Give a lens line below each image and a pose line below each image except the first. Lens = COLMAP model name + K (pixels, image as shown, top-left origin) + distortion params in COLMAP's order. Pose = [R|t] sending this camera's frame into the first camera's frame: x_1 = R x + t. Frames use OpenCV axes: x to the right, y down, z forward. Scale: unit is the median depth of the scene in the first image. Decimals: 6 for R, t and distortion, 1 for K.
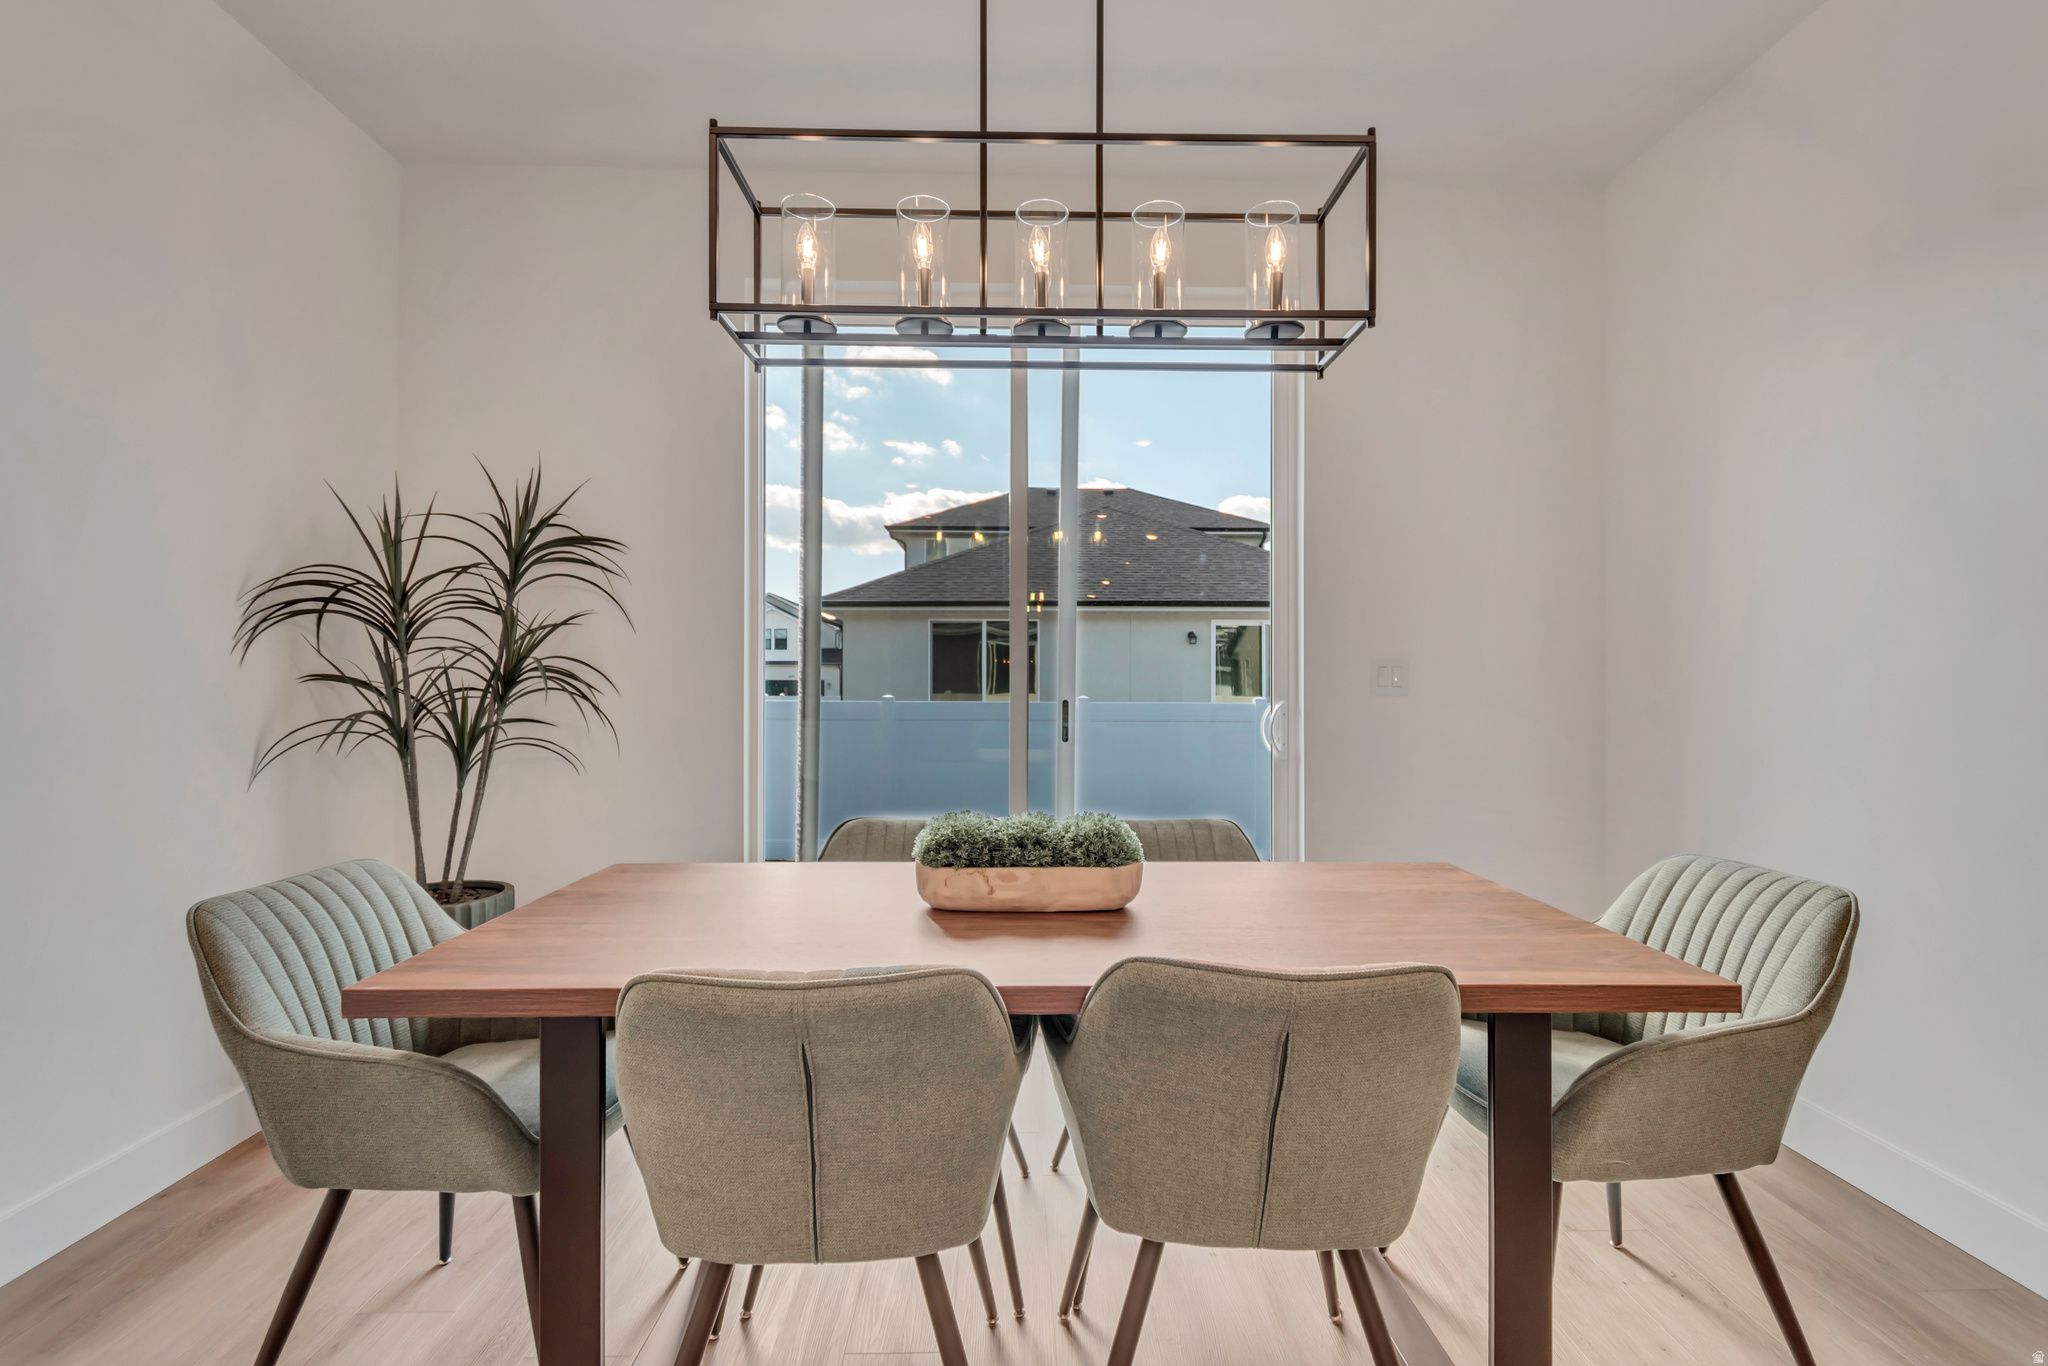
lens RADIAL K [[916.9, 0, 1038.8], [0, 916.9, 685.2], [0, 0, 1]] dist [0.003418, -0.000360]
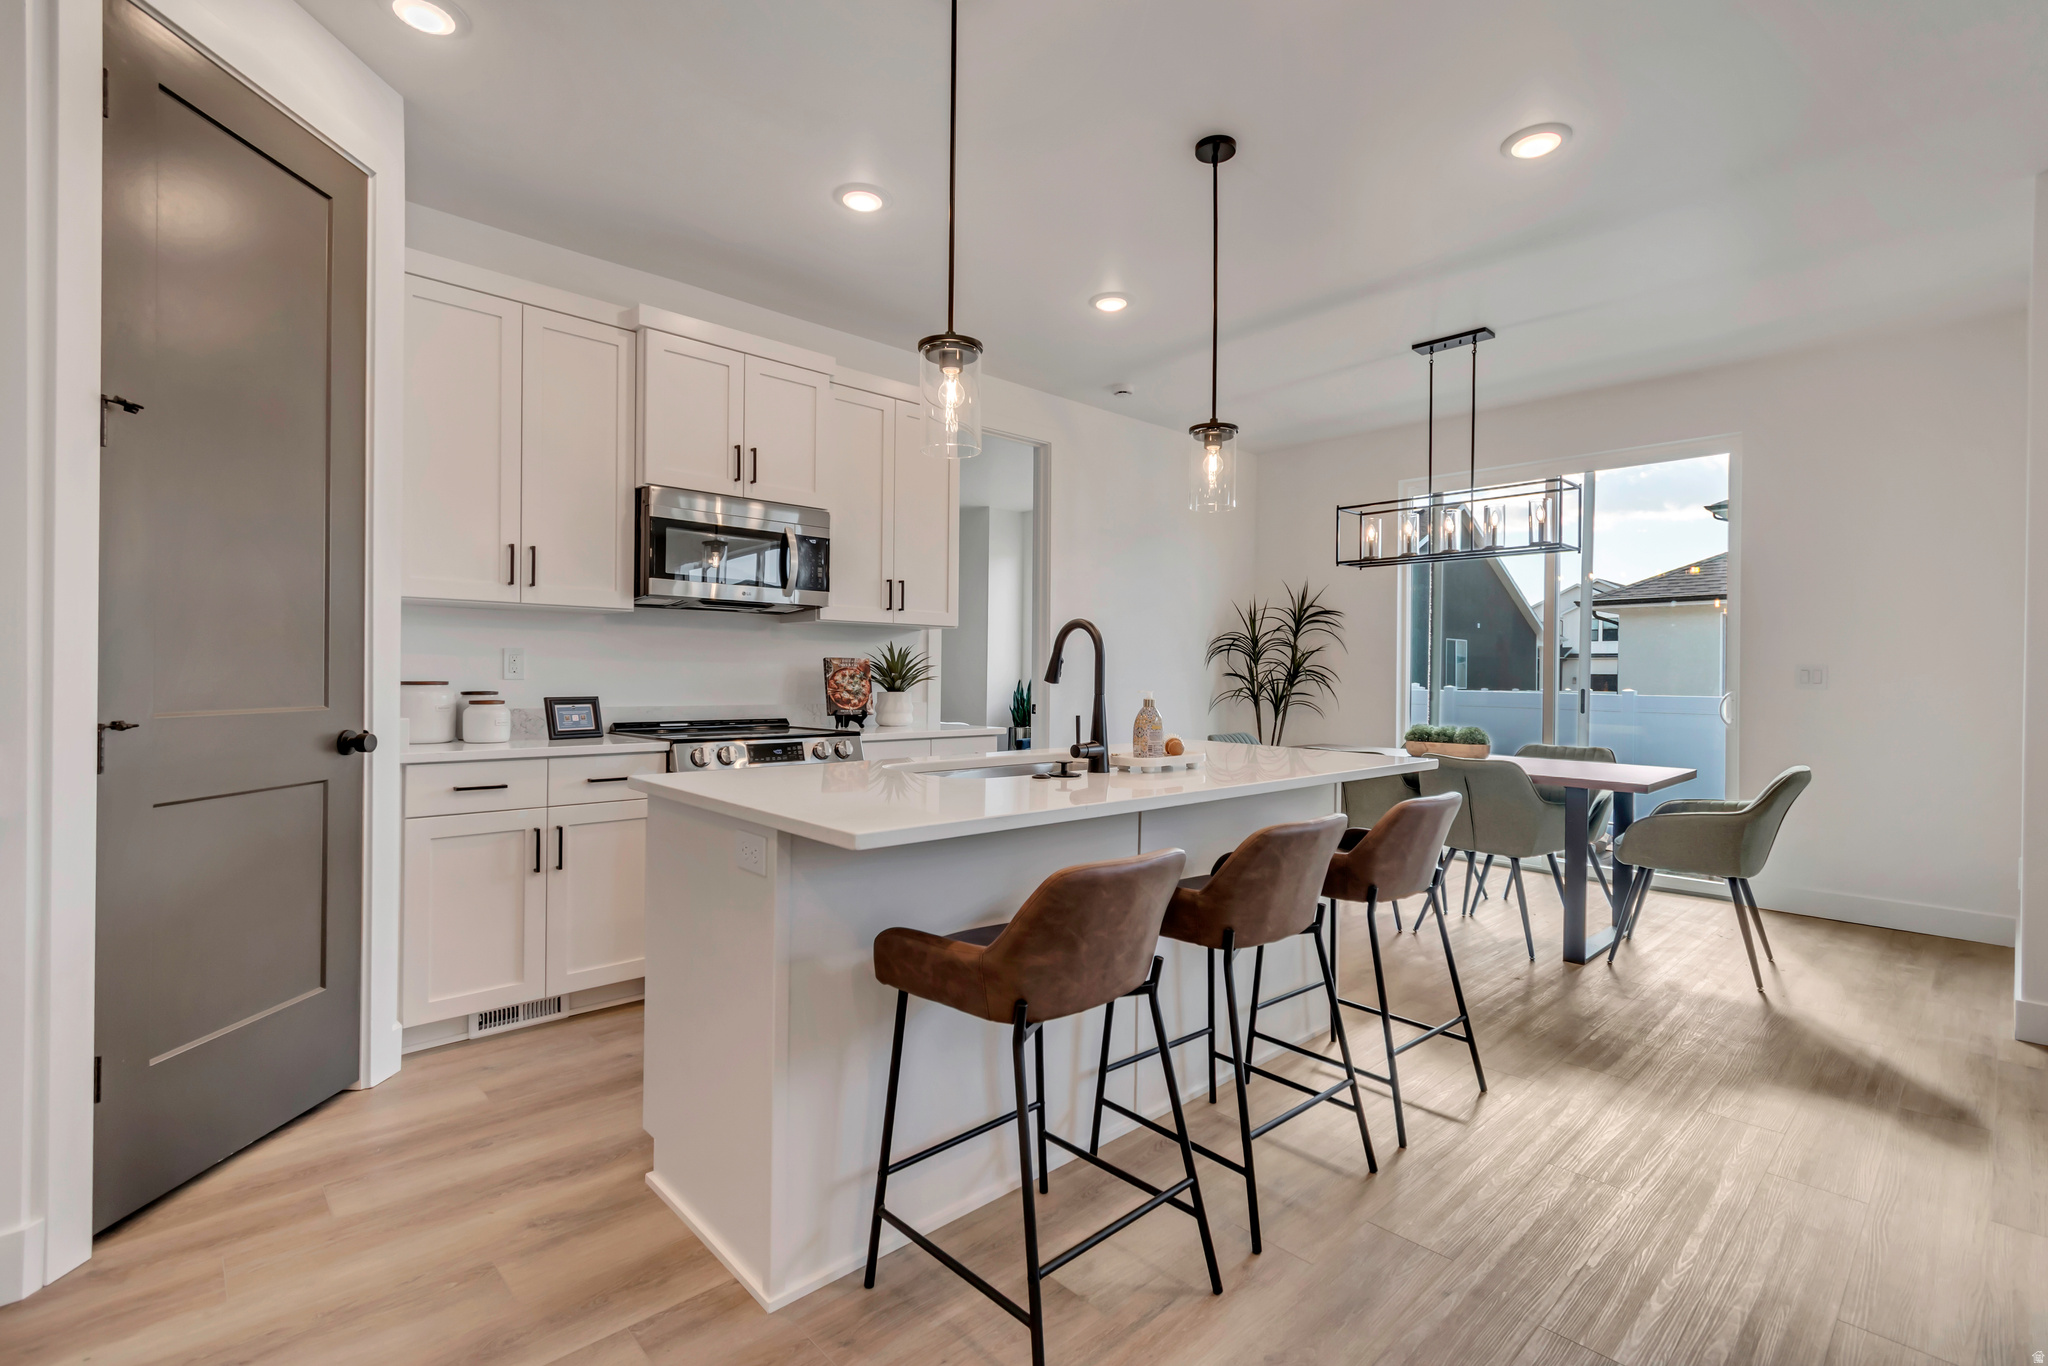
lens RADIAL K [[916.9, 0, 1027.6], [0, 916.9, 674.0], [0, 0, 1]] dist [0.003418, -0.000360]
pose [[0.661380, 0.004441, -0.750038, 0.737154], [-0.008054, 0.999967, -0.001181, -0.002131], [0.750008, 0.006822, 0.661394, -1.071048]]
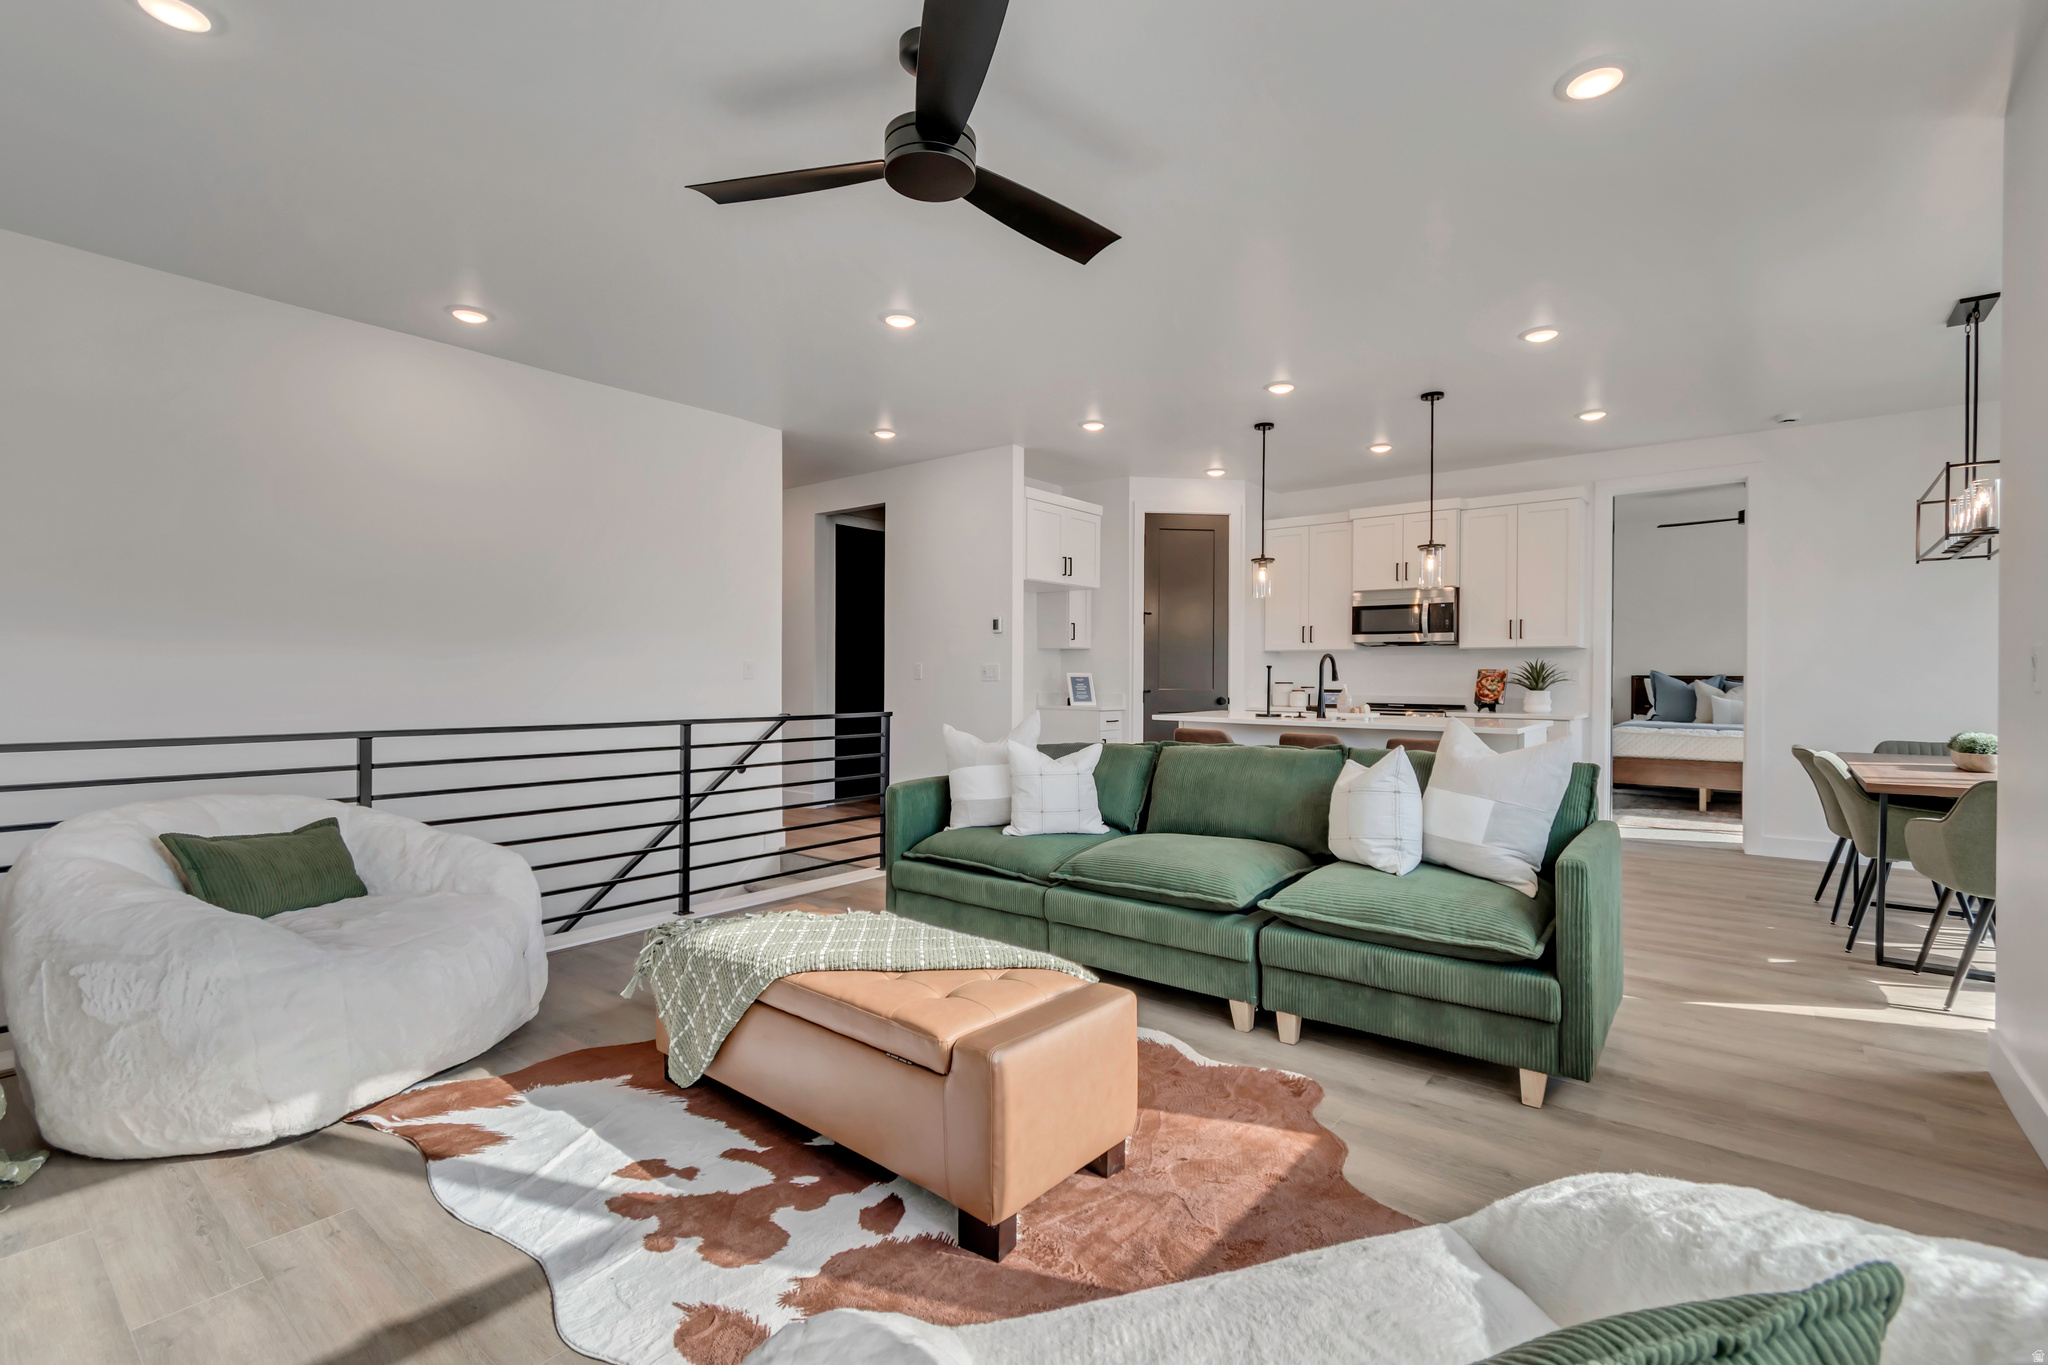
lens RADIAL K [[916.9, 0, 1042.8], [0, 916.9, 687.8], [0, 0, 1]] dist [0.003418, -0.000360]
pose [[-0.645587, 0.007056, -0.763654, 2.166415], [-0.004836, 0.999900, 0.013327, -0.004561], [0.763672, 0.012296, -0.645488, 0.450497]]
